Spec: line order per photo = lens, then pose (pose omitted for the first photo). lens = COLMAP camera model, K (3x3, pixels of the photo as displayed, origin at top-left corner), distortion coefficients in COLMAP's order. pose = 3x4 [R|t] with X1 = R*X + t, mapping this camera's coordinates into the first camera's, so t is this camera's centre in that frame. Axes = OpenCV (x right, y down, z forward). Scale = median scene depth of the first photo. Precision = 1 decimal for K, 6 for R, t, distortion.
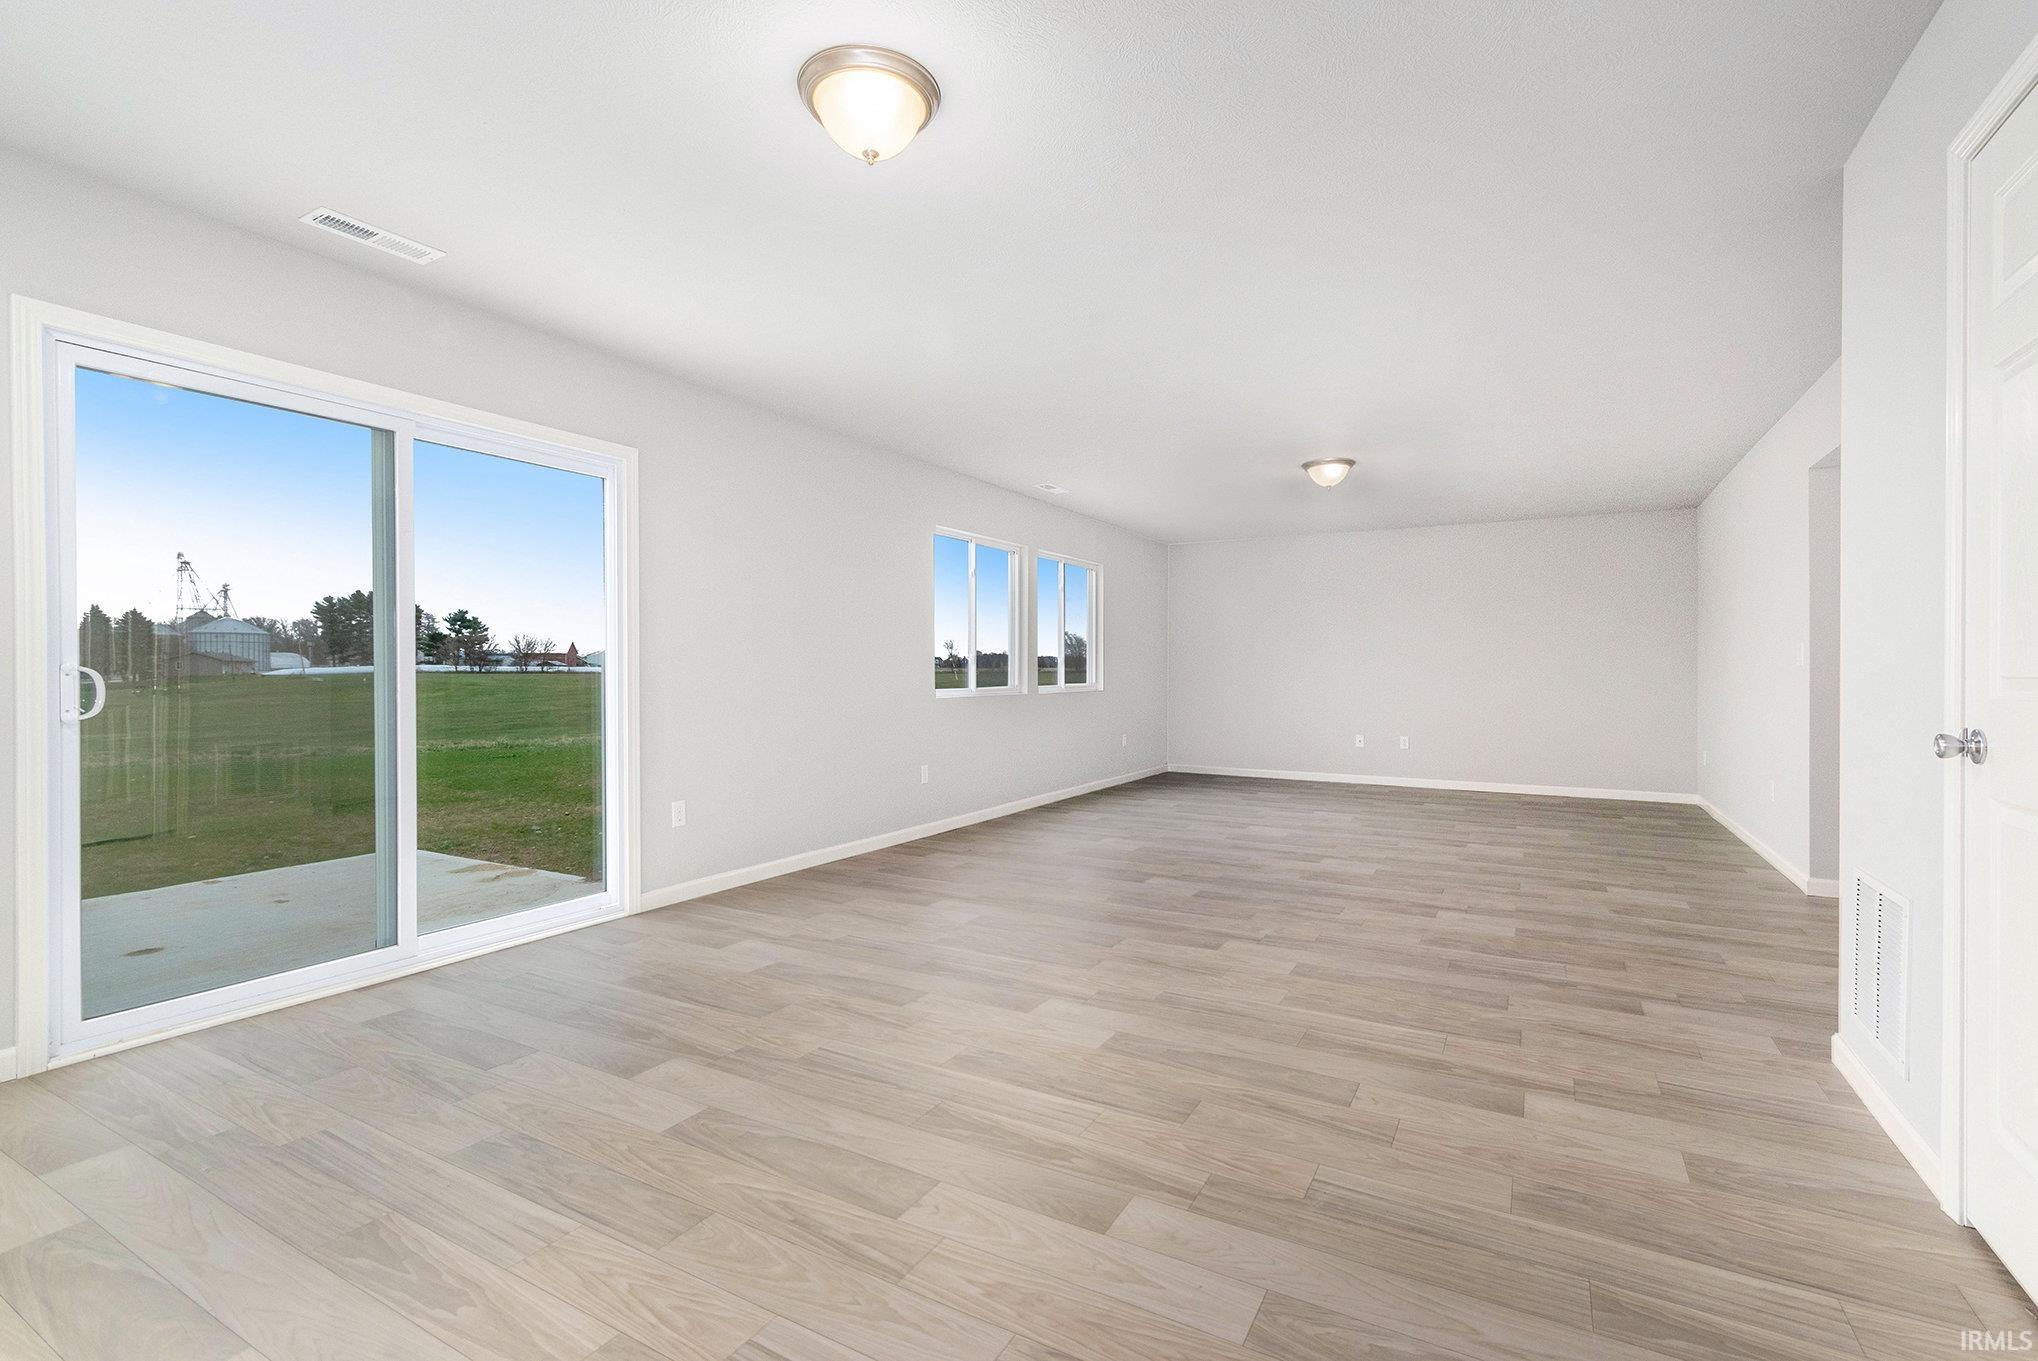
lens RADIAL K [[903.8, 0, 1022.7], [0, 903.8, 669.9], [0, 0, 1]] dist [0.030965, 0.000059]
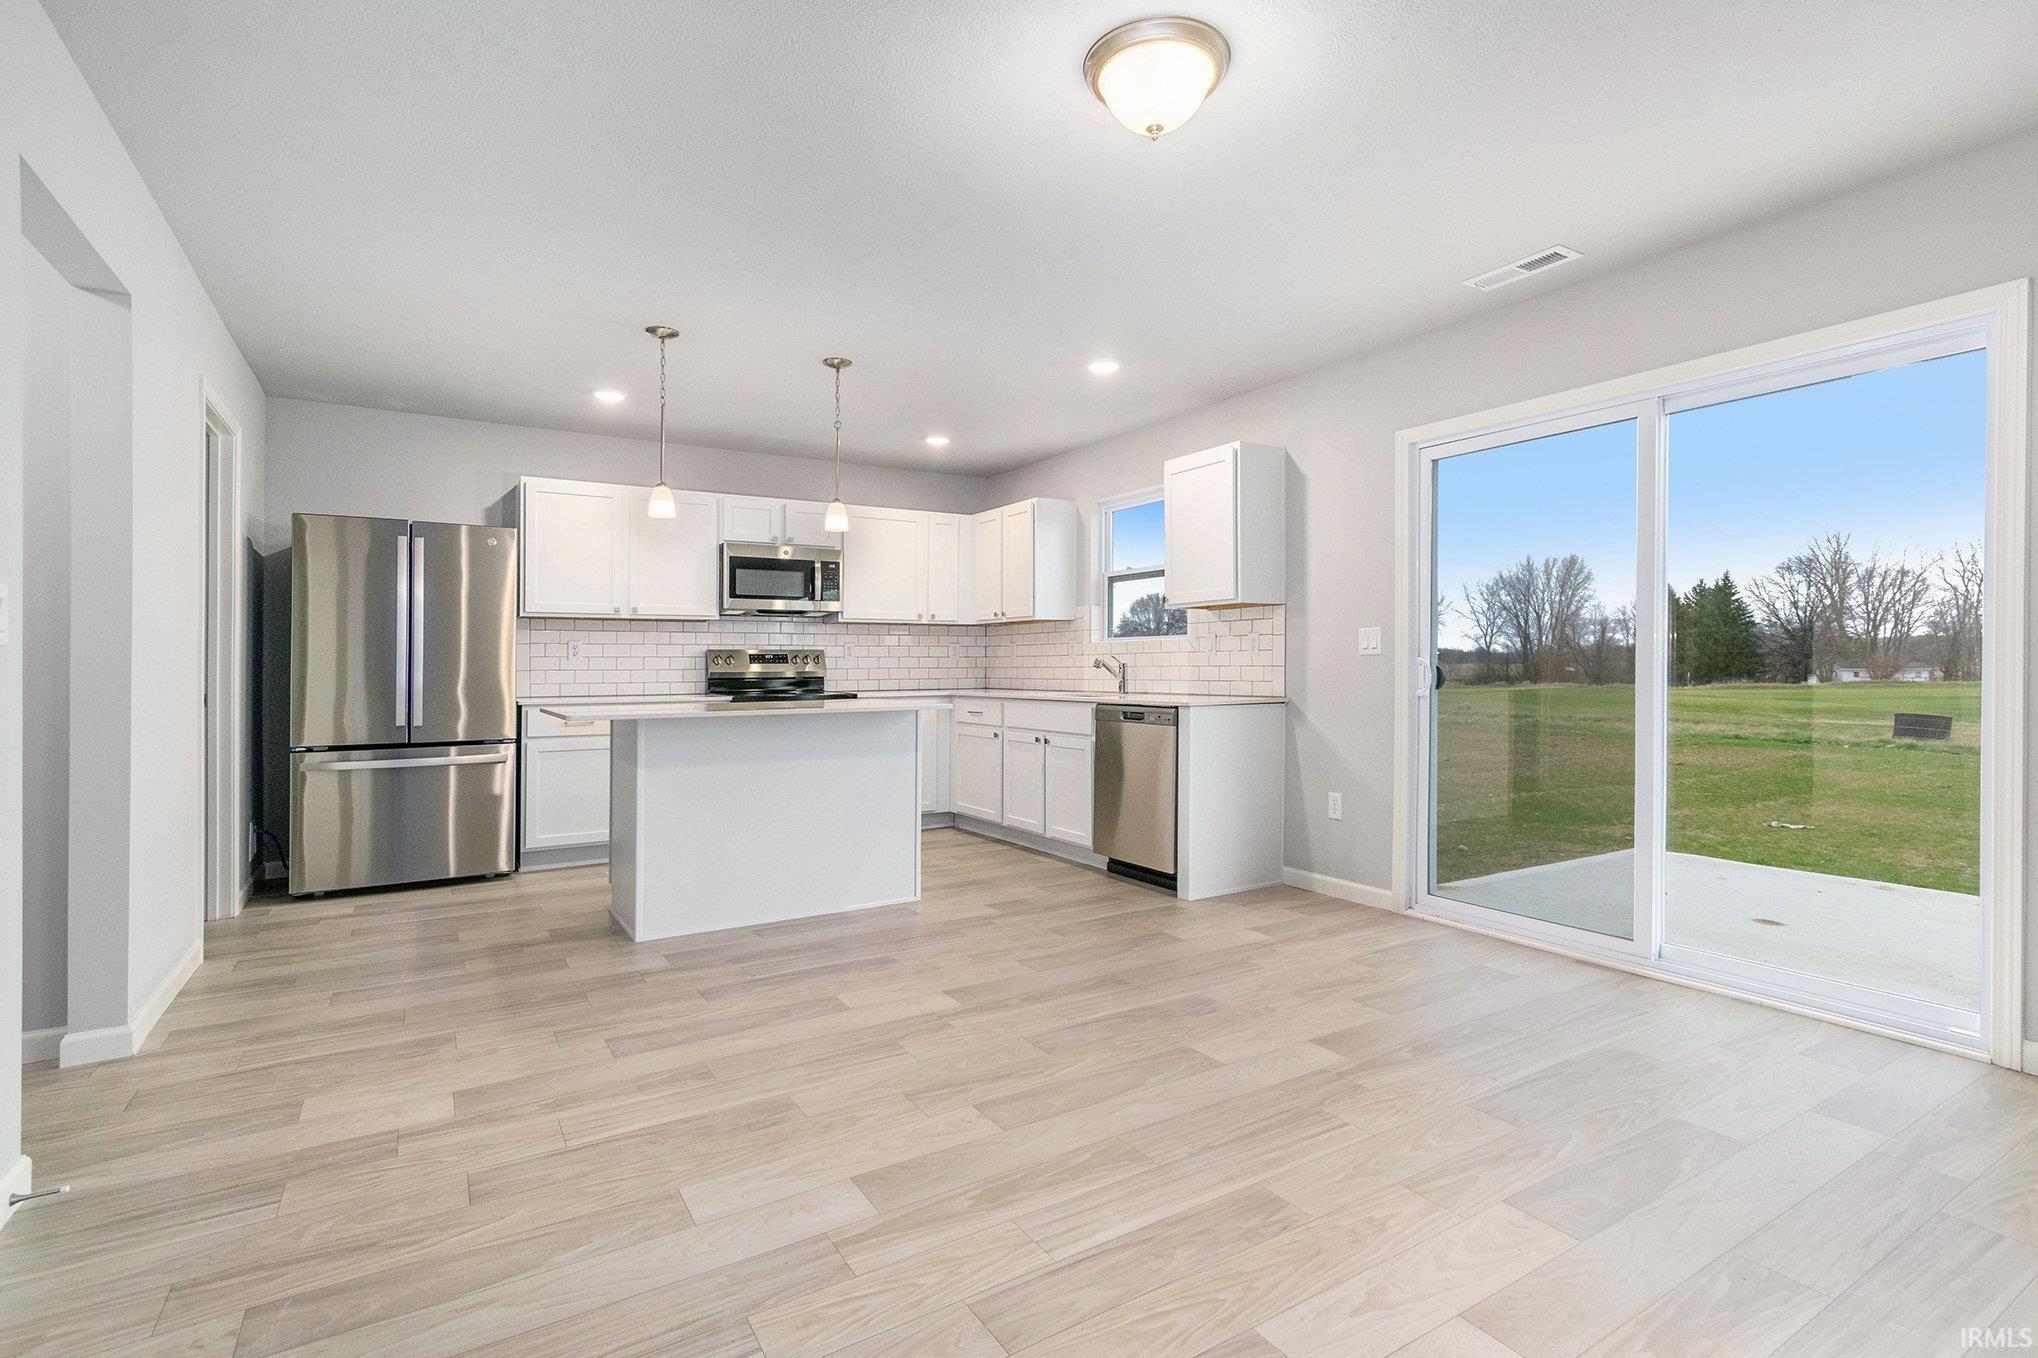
lens RADIAL K [[949.8, 0, 1019.0], [0, 949.8, 679.0], [0, 0, 1]] dist [0.001355, 0.000506]
pose [[-0.469048, 0.010813, -0.883106, 0.530606], [0.004220, 0.999941, 0.010002, 0.009082], [0.883163, 0.000965, -0.469066, 0.922786]]
